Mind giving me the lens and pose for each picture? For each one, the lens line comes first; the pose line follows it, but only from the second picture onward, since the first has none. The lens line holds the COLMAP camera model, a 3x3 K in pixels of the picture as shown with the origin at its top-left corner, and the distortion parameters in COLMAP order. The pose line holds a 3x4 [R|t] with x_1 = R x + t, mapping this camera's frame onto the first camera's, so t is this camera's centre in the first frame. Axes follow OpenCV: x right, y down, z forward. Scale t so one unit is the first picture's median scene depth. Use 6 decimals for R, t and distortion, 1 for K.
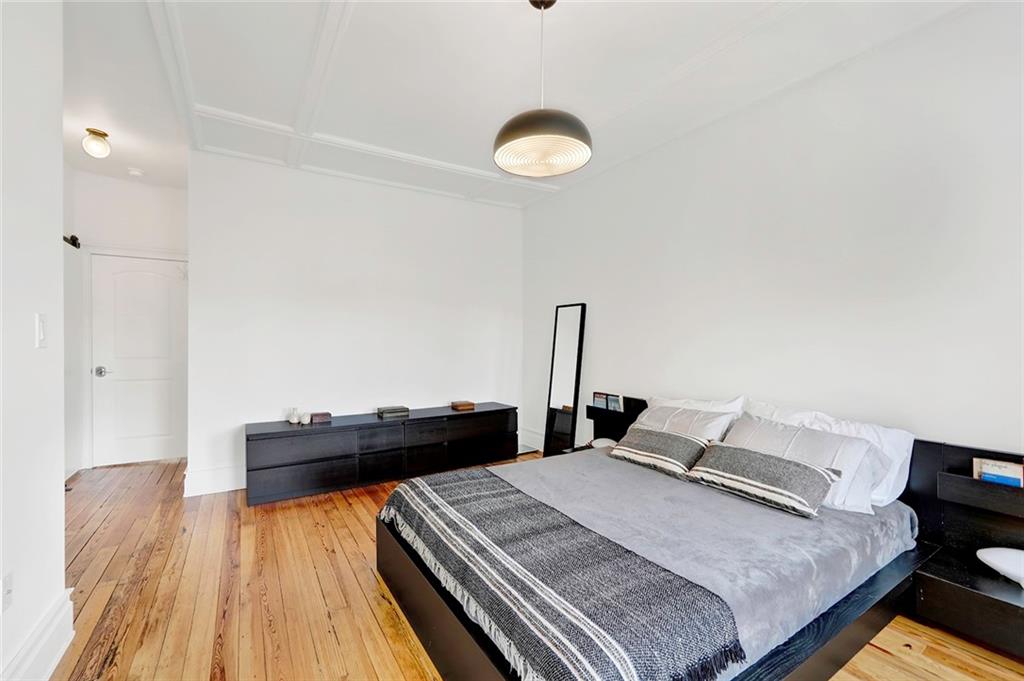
lens RADIAL K [[412.6, 0, 479.2], [0, 412.6, 343.9], [0, 0, 1]] dist [-0.003775, 0.000141]
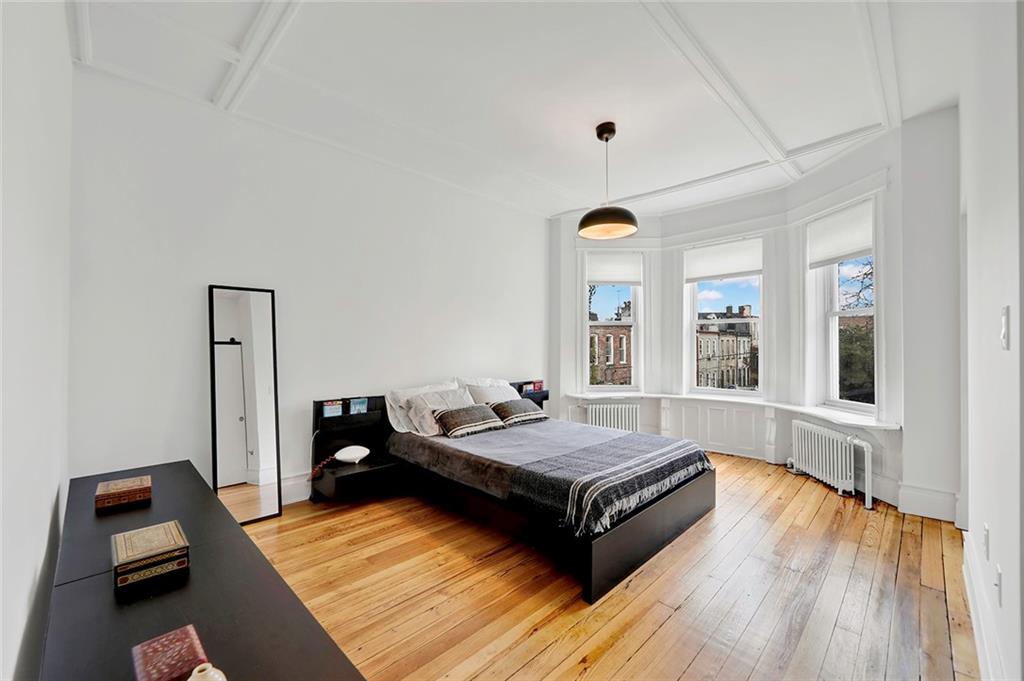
lens RADIAL K [[412.6, 0, 509.6], [0, 412.6, 340.4], [0, 0, 1]] dist [-0.003775, 0.000141]
pose [[-0.255161, 0.000843, 0.966898, -0.994338], [0.007611, 0.999970, 0.001137, -0.007334], [-0.966869, 0.007649, -0.255160, 1.325882]]
